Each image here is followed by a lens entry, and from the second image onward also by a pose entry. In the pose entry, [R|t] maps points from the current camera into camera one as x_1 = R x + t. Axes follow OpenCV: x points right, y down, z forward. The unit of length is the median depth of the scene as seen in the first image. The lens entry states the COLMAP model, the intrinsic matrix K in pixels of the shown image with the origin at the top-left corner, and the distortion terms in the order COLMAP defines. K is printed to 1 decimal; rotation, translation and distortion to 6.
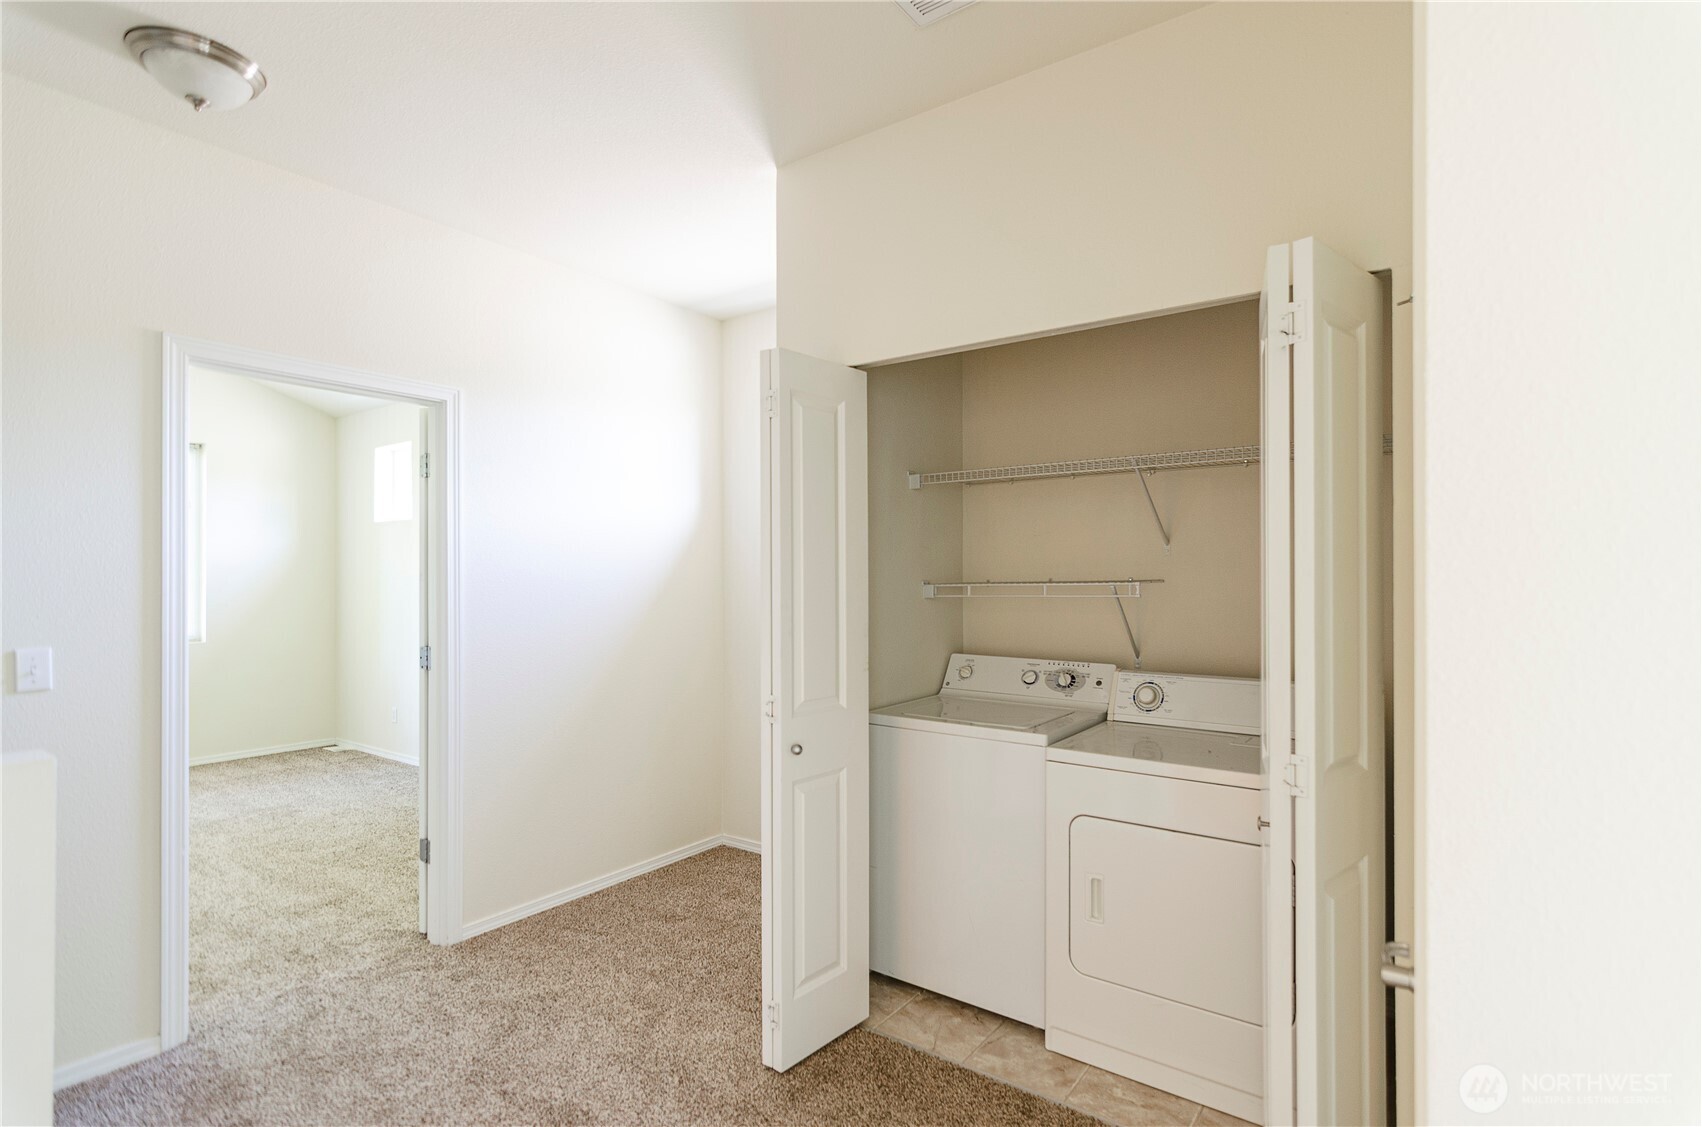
lens RADIAL K [[816.8, 0, 865.2], [0, 816.8, 570.8], [0, 0, 1]] dist [0.000840, 0.006551]
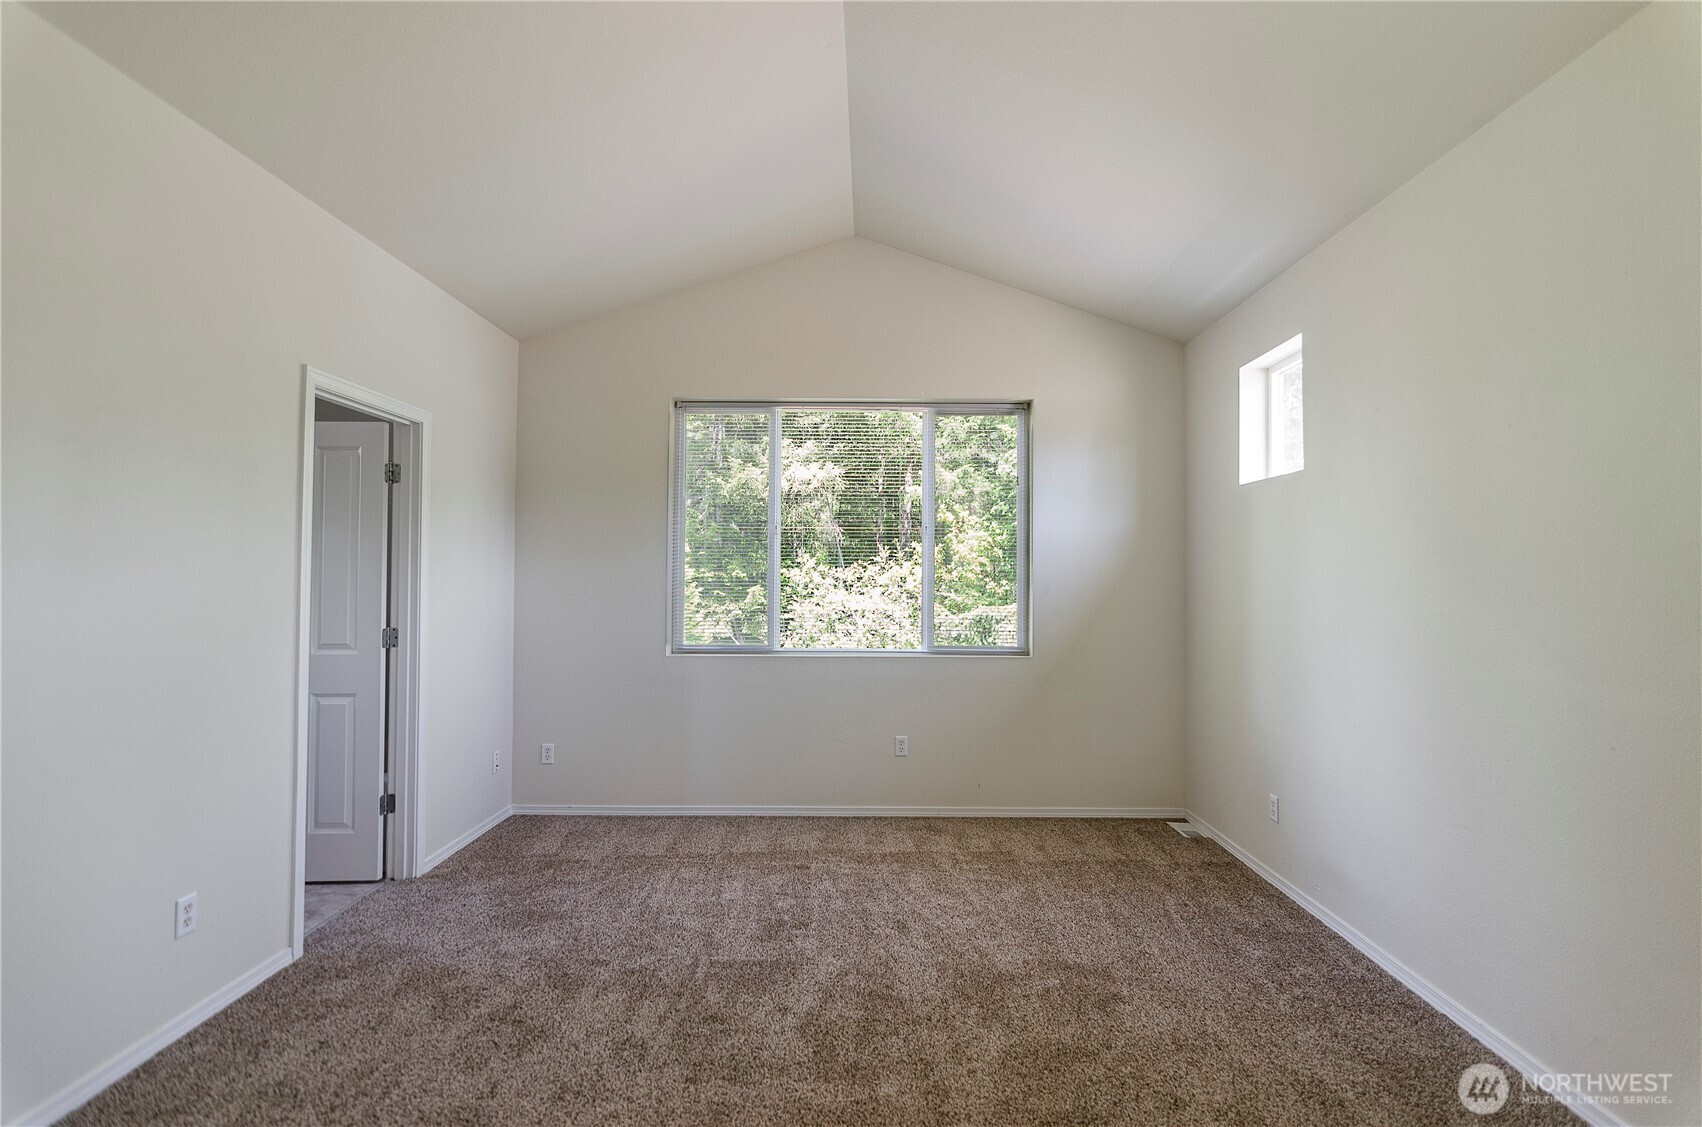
lens RADIAL K [[815.9, 0, 871.8], [0, 815.9, 568.8], [0, 0, 1]] dist [0.002091, 0.006143]
pose [[0.584711, -0.010349, -0.811176, -0.397351], [0.001481, 0.999931, -0.011689, 0.023202], [0.811241, 0.005633, 0.584685, 0.628106]]
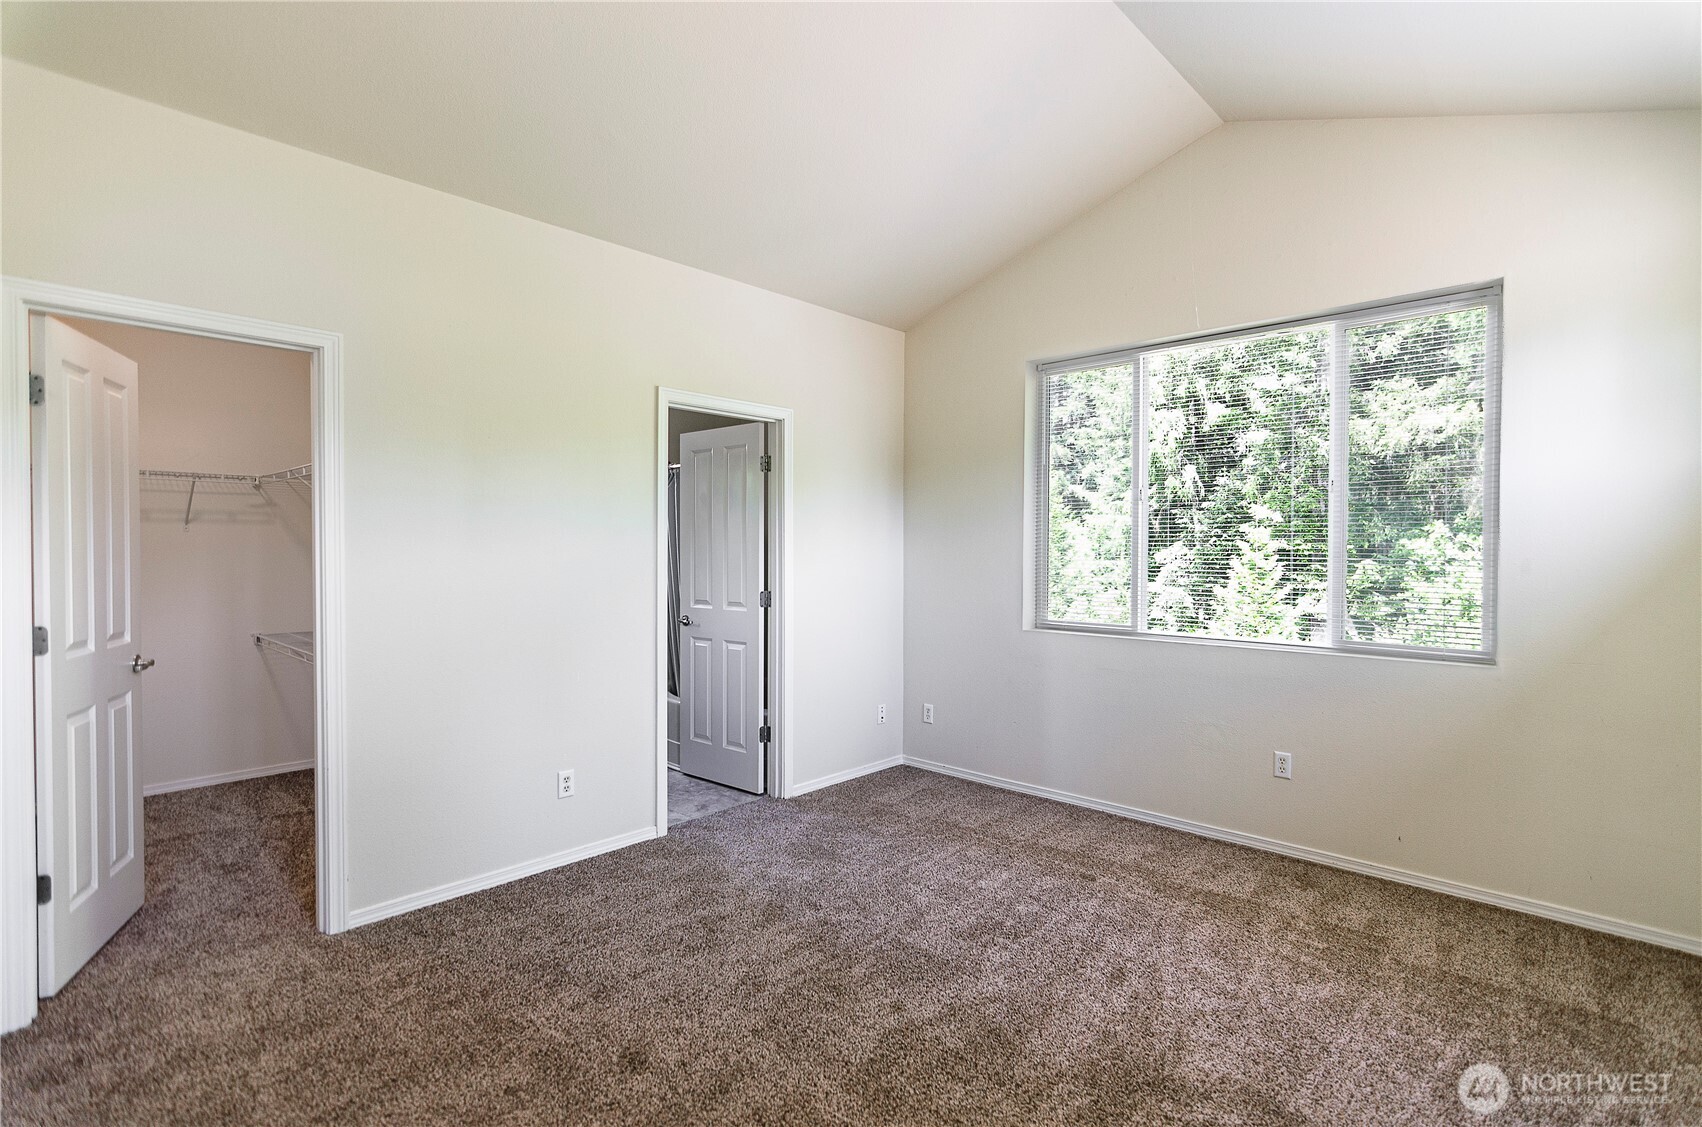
lens RADIAL K [[815.9, 0, 871.8], [0, 815.9, 568.8], [0, 0, 1]] dist [0.002091, 0.006143]
pose [[-0.116917, 0.020565, -0.992929, -0.368713], [0.001506, 0.999788, 0.020529, 0.024585], [0.993141, 0.000905, -0.116923, 0.978049]]
